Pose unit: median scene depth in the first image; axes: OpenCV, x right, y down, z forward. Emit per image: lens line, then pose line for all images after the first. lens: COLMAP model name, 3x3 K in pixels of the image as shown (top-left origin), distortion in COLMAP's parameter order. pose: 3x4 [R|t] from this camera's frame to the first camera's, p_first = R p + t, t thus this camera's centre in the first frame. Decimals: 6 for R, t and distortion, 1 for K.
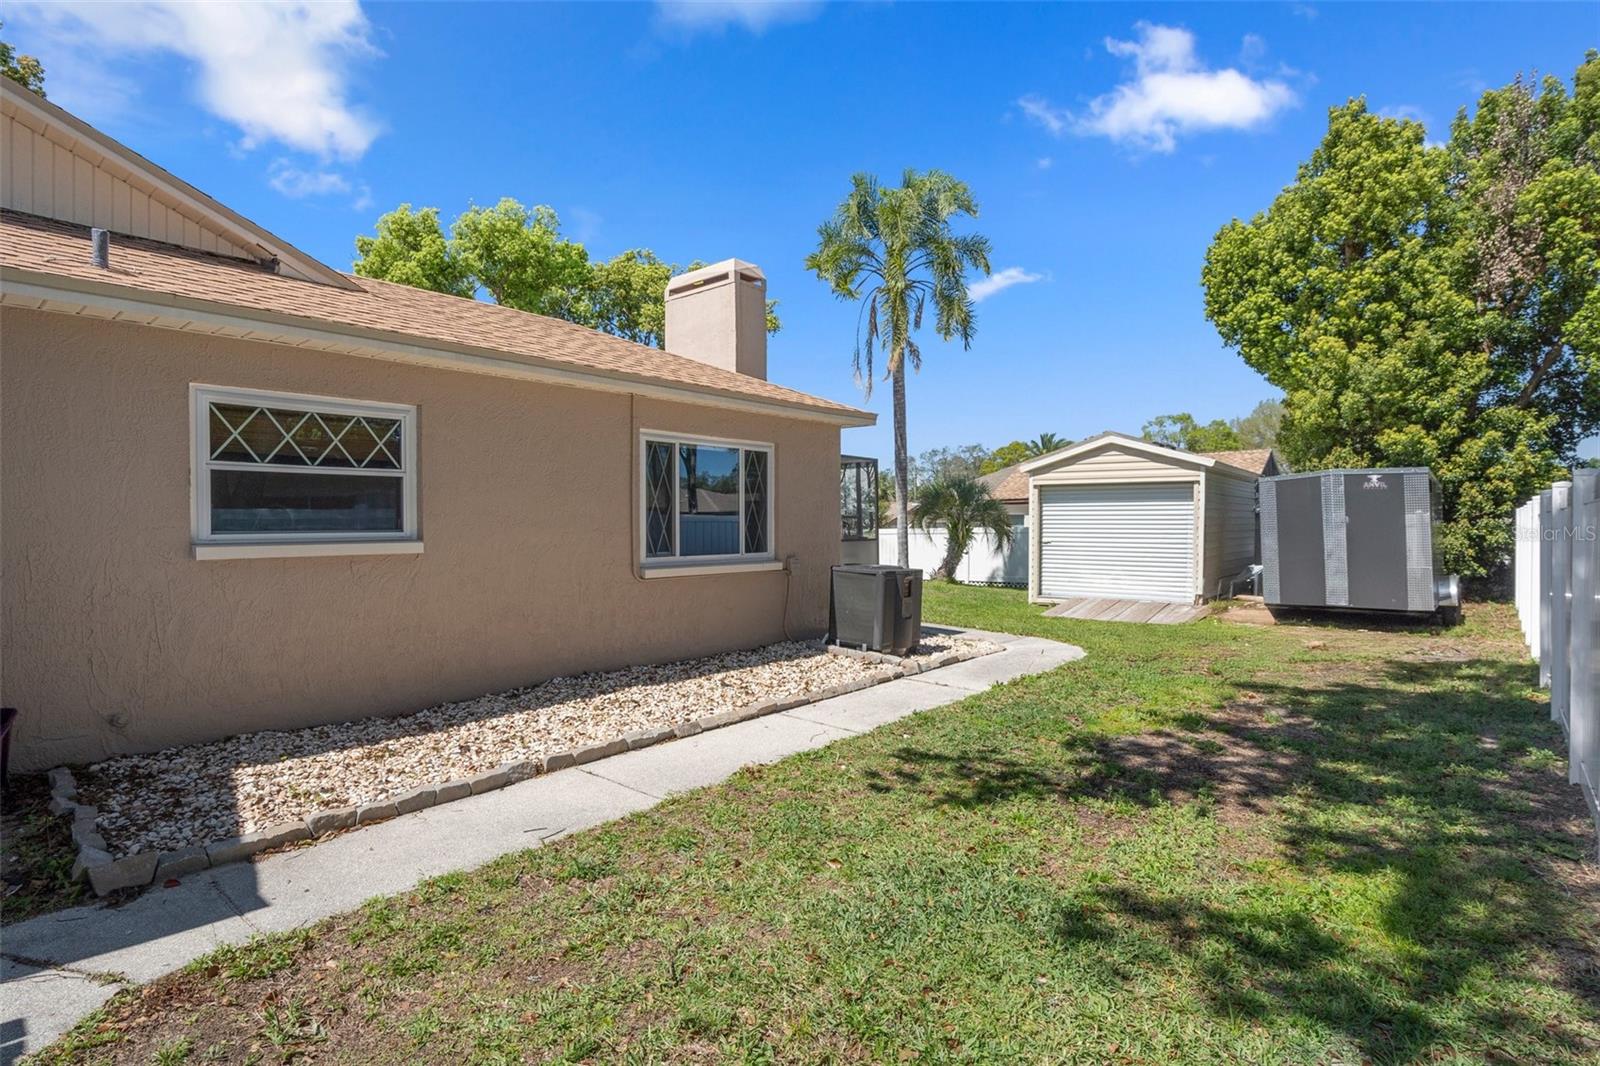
lens RADIAL K [[800.7, 0, 801.6], [0, 800.7, 528.9], [0, 0, 1]] dist [-0.000604, -0.000243]
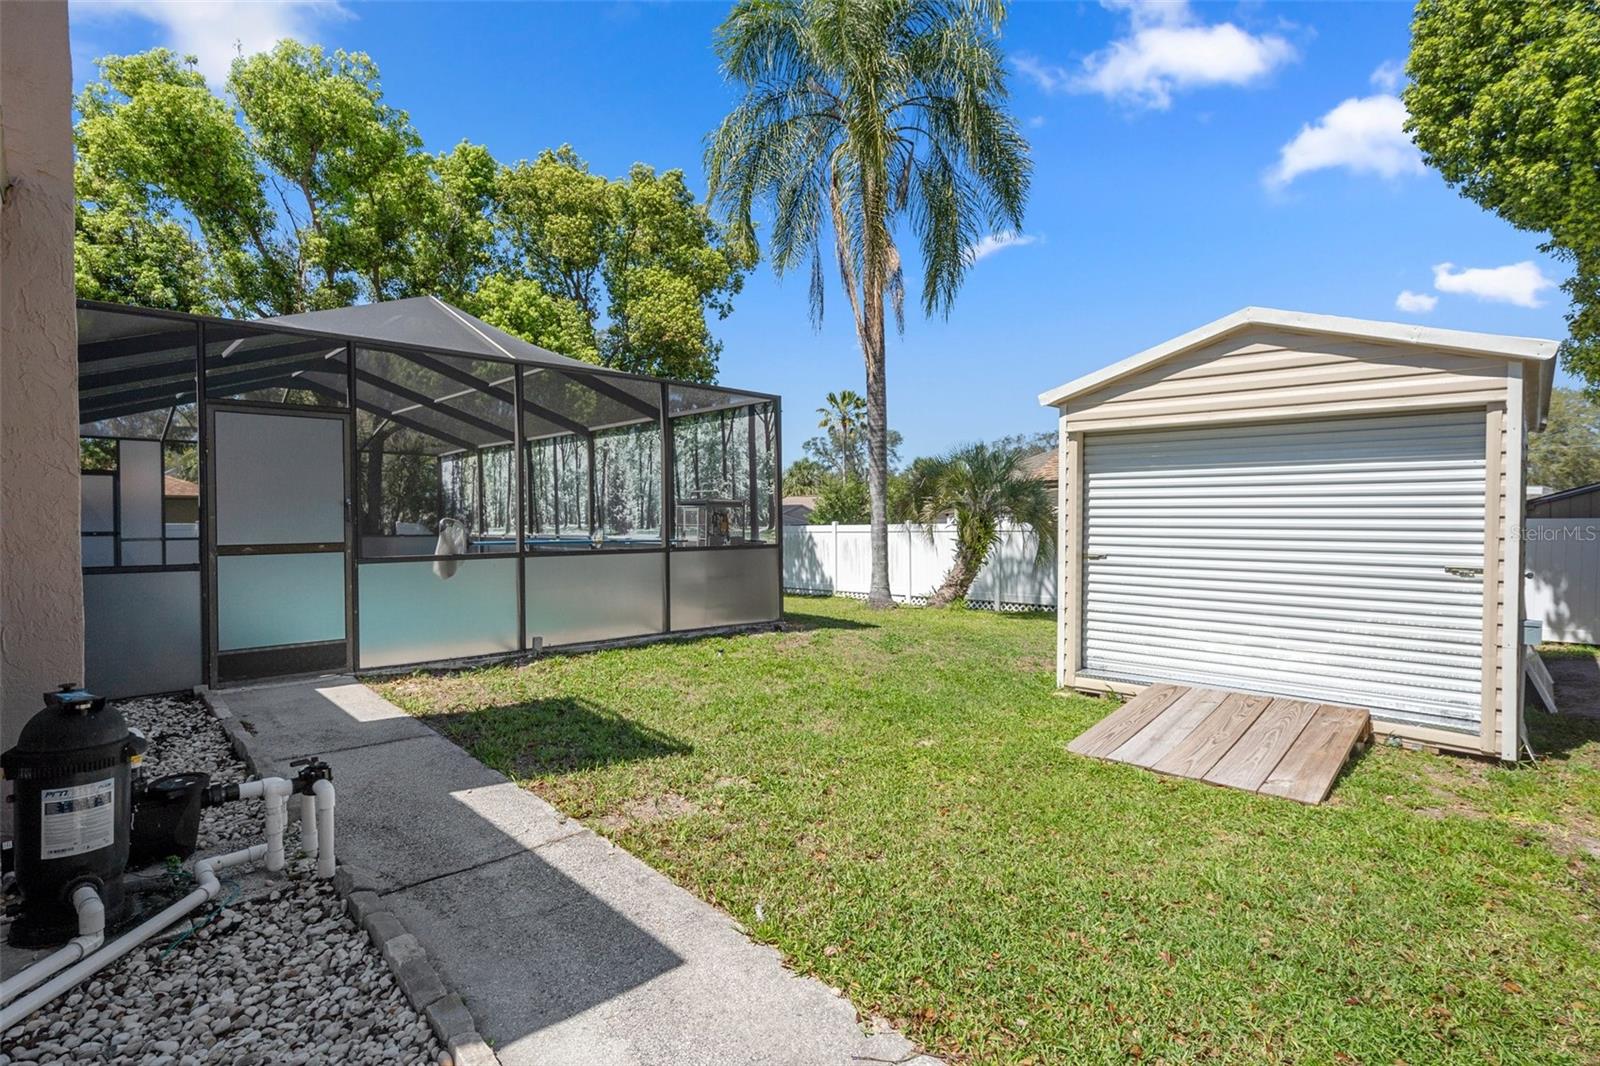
lens RADIAL K [[800.7, 0, 804.1], [0, 800.7, 534.8], [0, 0, 1]] dist [-0.000604, -0.000243]
pose [[0.995755, 0.000289, -0.092041, 0.157876], [0.001230, 0.999864, 0.016445, -0.003177], [0.092034, -0.016488, 0.995619, 0.459604]]
